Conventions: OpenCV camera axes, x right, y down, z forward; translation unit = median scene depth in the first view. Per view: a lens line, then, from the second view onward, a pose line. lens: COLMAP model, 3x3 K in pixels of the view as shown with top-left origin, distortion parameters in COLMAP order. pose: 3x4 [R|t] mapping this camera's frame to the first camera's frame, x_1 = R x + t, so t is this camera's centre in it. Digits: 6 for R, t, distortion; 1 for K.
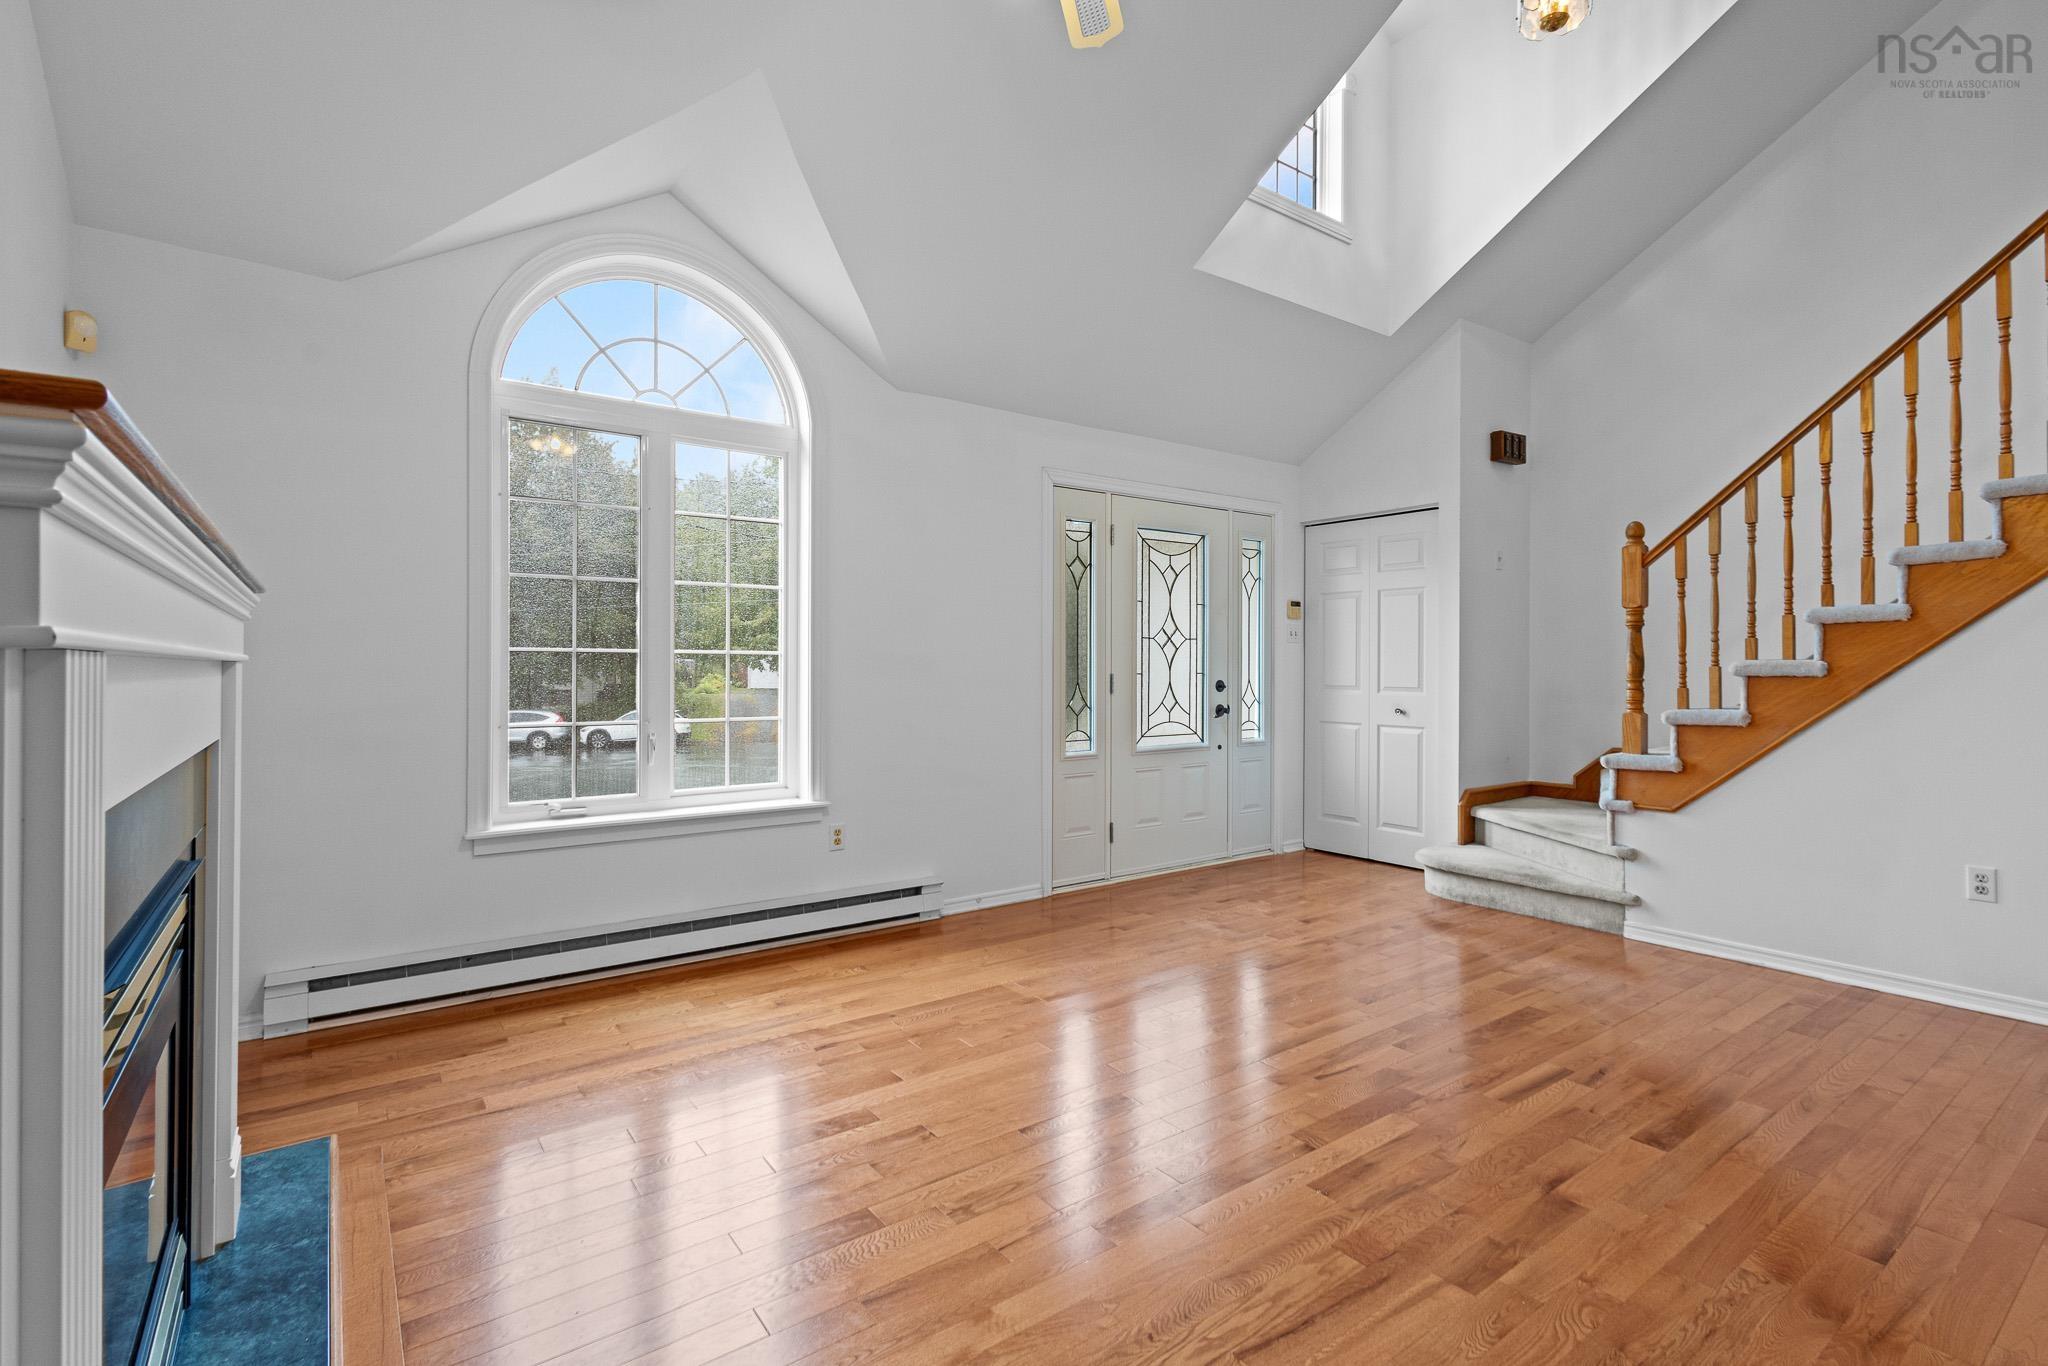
lens RADIAL K [[943.7, 0, 1016.5], [0, 943.7, 664.5], [0, 0, 1]] dist [0.012680, -0.004495]
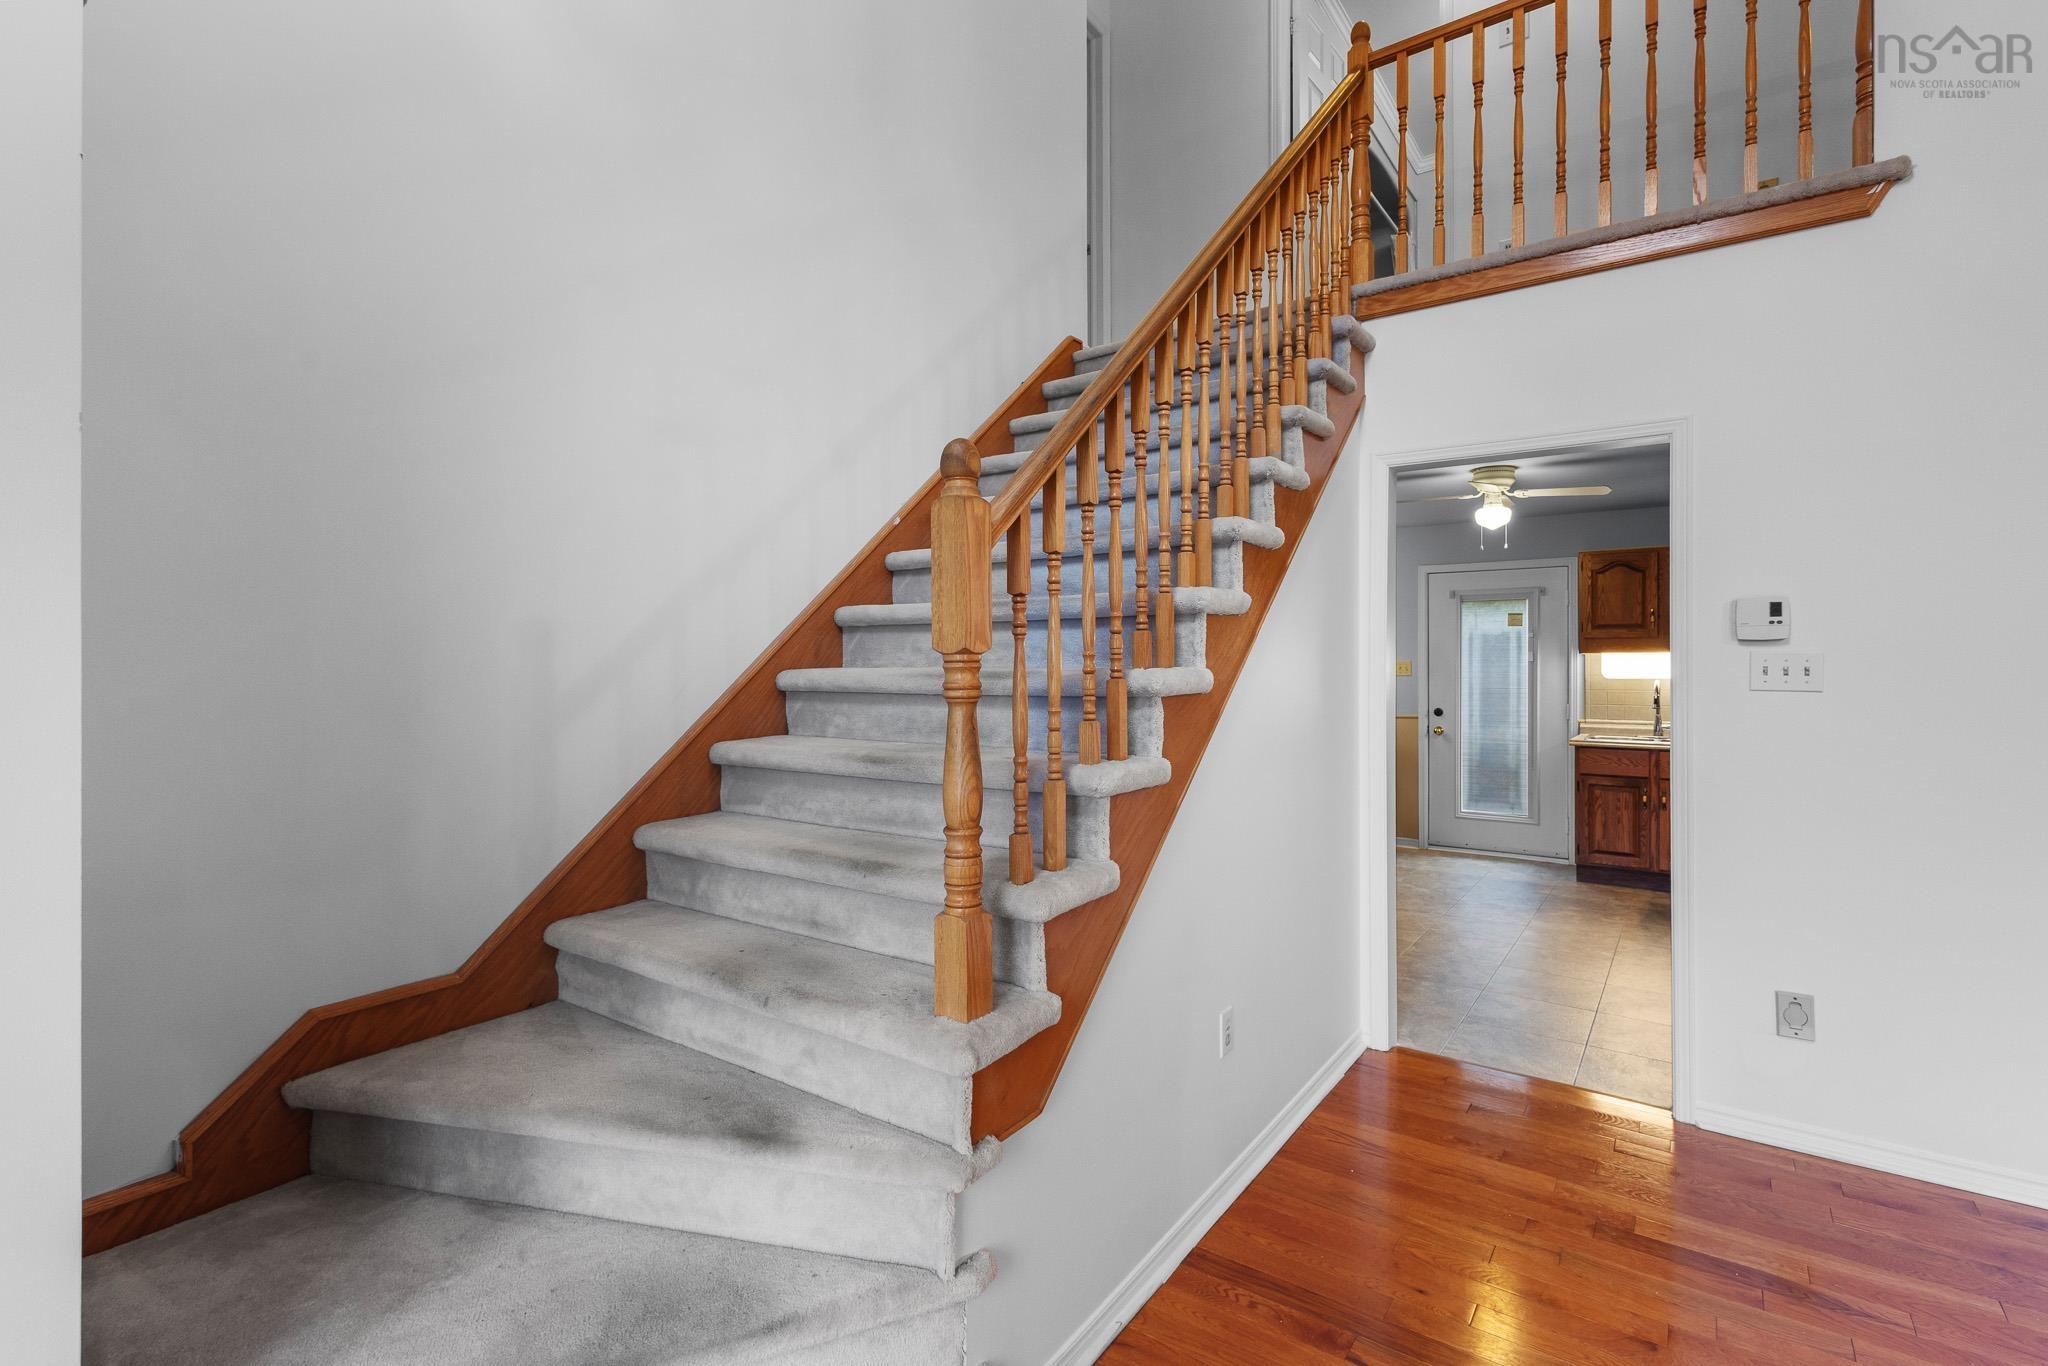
lens RADIAL K [[943.7, 0, 1031.9], [0, 943.7, 666.4], [0, 0, 1]] dist [0.012680, -0.004495]
pose [[-0.320184, 0.000216, 0.947355, 0.258330], [-0.001793, 0.999998, -0.000834, -0.052726], [-0.947354, -0.001966, -0.320183, 1.092892]]
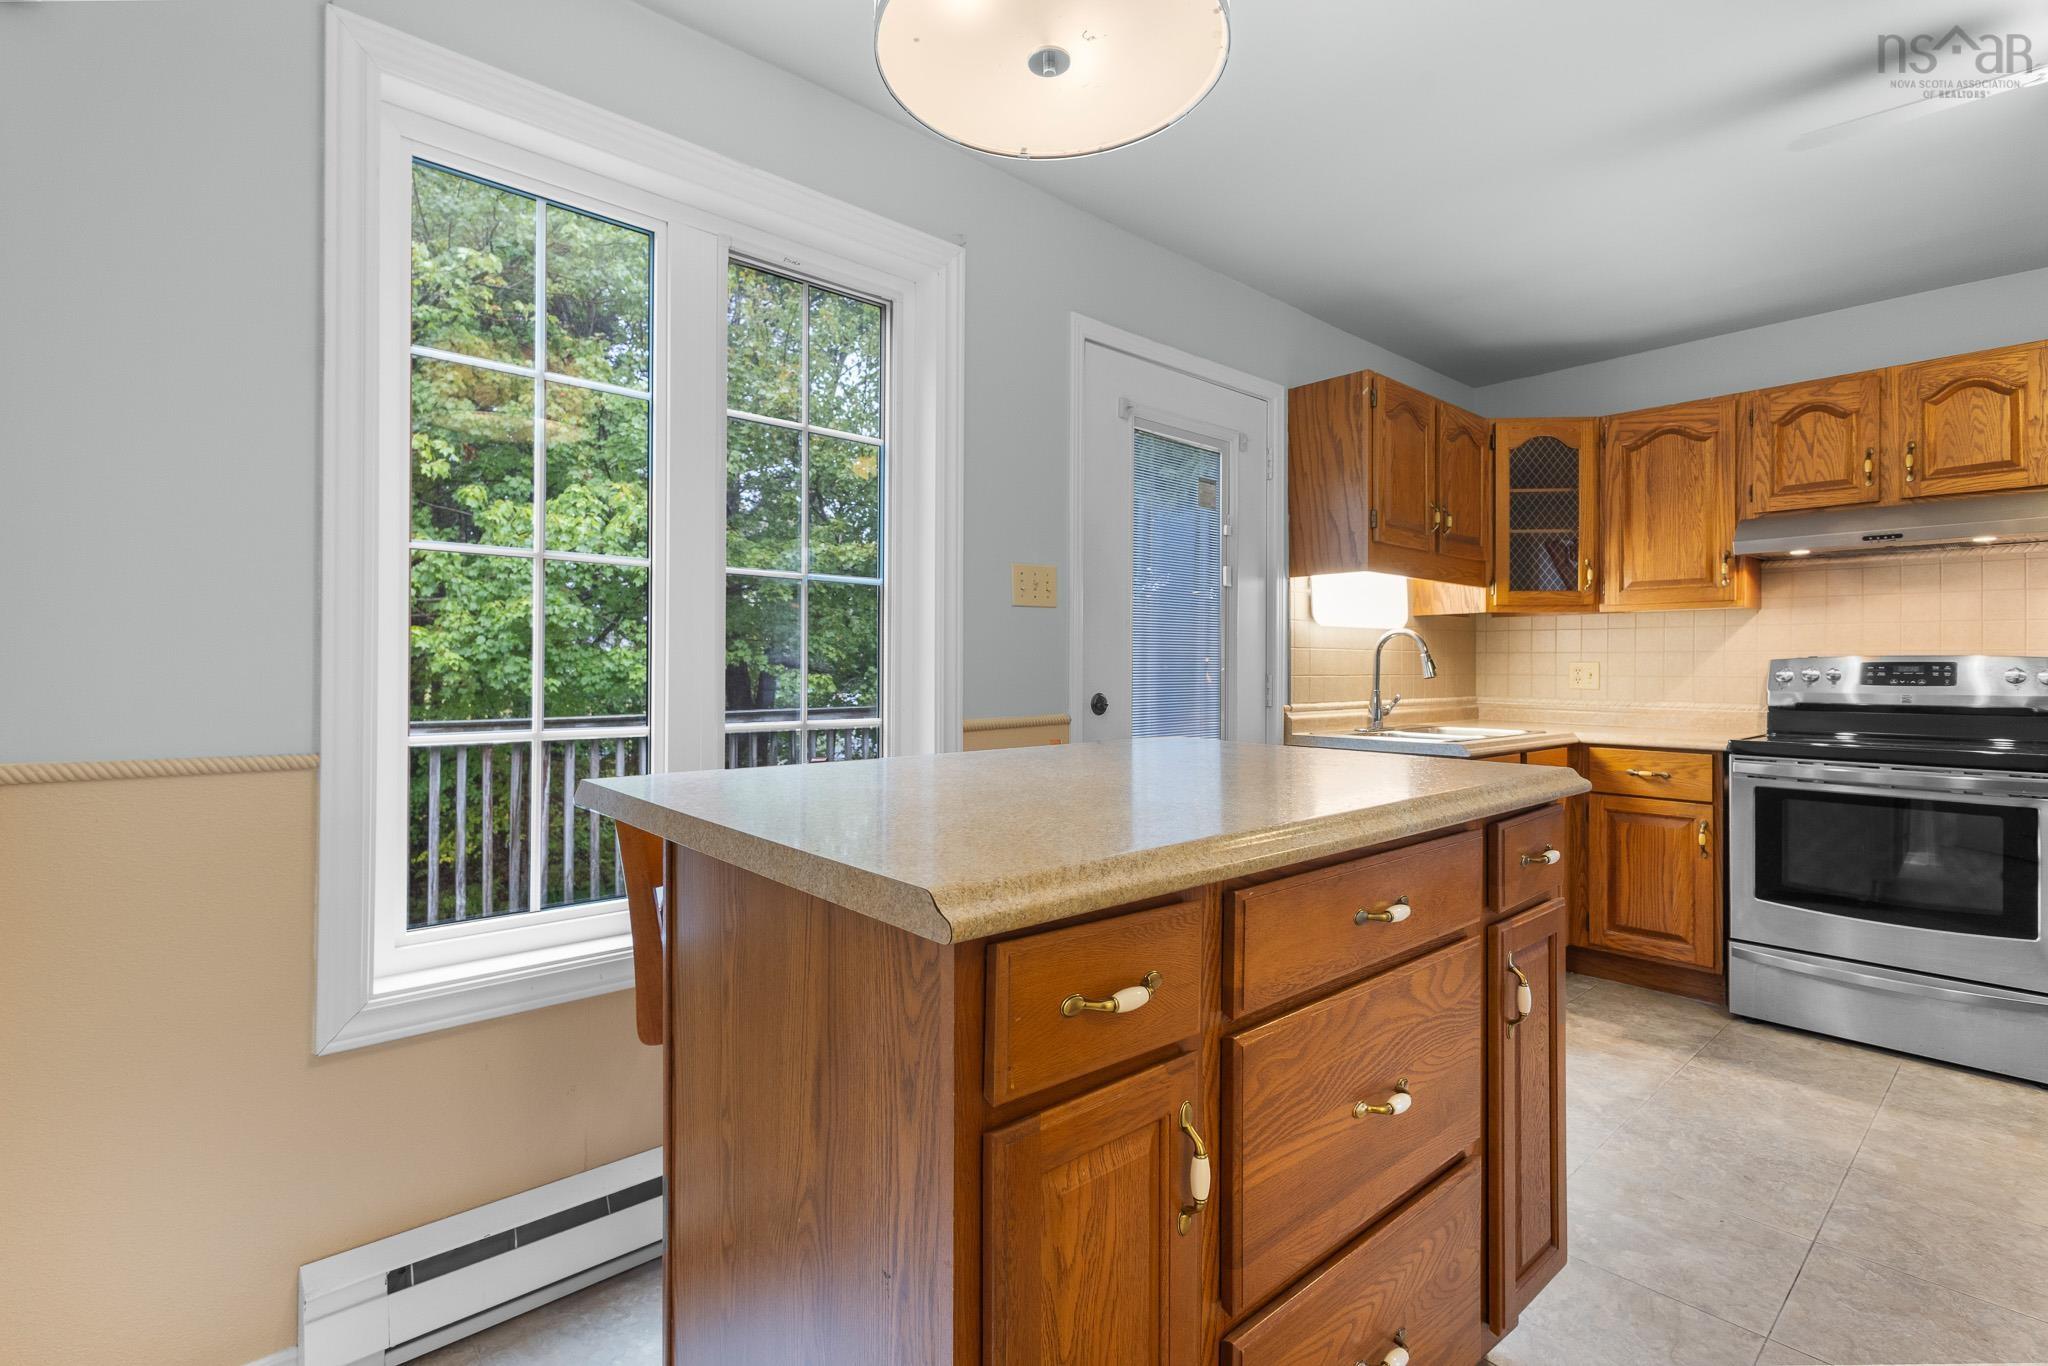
lens RADIAL K [[943.7, 0, 1034.6], [0, 943.7, 663.0], [0, 0, 1]] dist [0.012680, -0.004495]
pose [[-0.994605, -0.003034, -0.103692, 1.795928], [-0.002336, 0.999974, -0.006852, 0.004300], [0.103710, -0.006573, -0.994586, 0.486798]]
